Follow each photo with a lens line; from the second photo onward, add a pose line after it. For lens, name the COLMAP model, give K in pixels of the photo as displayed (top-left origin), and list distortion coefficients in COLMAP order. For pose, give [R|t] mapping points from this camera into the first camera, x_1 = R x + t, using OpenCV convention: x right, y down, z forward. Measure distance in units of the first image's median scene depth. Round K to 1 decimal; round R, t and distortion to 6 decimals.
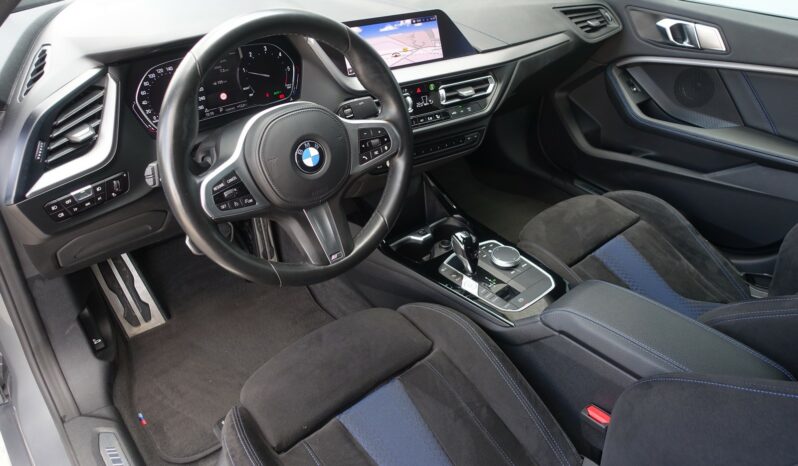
lens RADIAL K [[548.3, 0, 399.0], [0, 548.3, 233.0], [0, 0, 1]] dist [-0.002124, -0.001536]
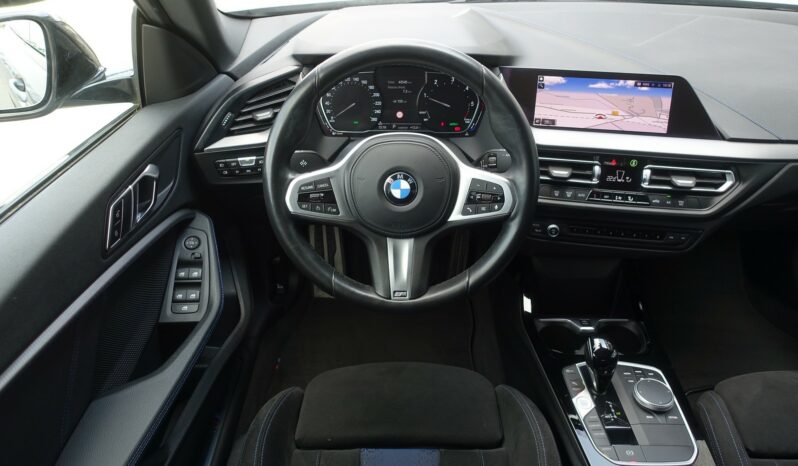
lens RADIAL K [[548.3, 0, 399.0], [0, 548.3, 233.0], [0, 0, 1]] dist [-0.002124, -0.001536]
pose [[0.761038, 0.341075, -0.551805, 0.268286], [-0.370028, 0.926909, 0.062595, -0.083478], [0.532823, 0.156546, 0.831620, 0.128374]]
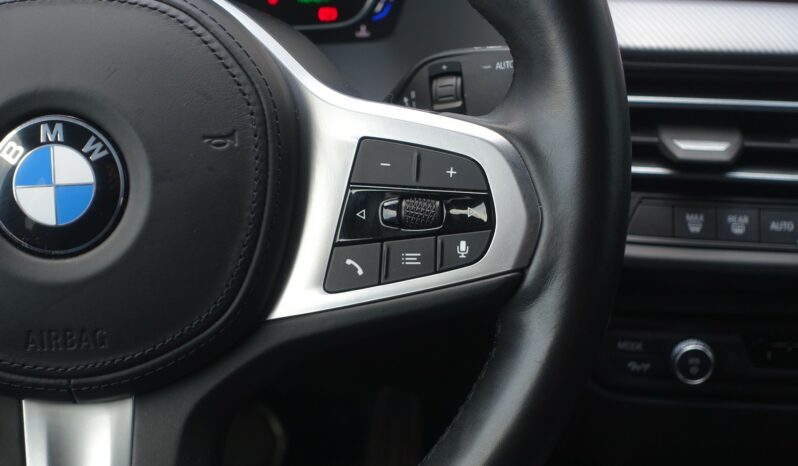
lens RADIAL K [[1461.3, 0, 435.7], [0, 1461.3, 232.7], [0, 0, 1]] dist [-0.032274, -0.125570]
pose [[0.834566, 0.223736, -0.503430, 0.190009], [-0.323492, 0.938707, -0.119088, -0.065372], [0.445929, 0.262242, 0.855790, 0.364019]]
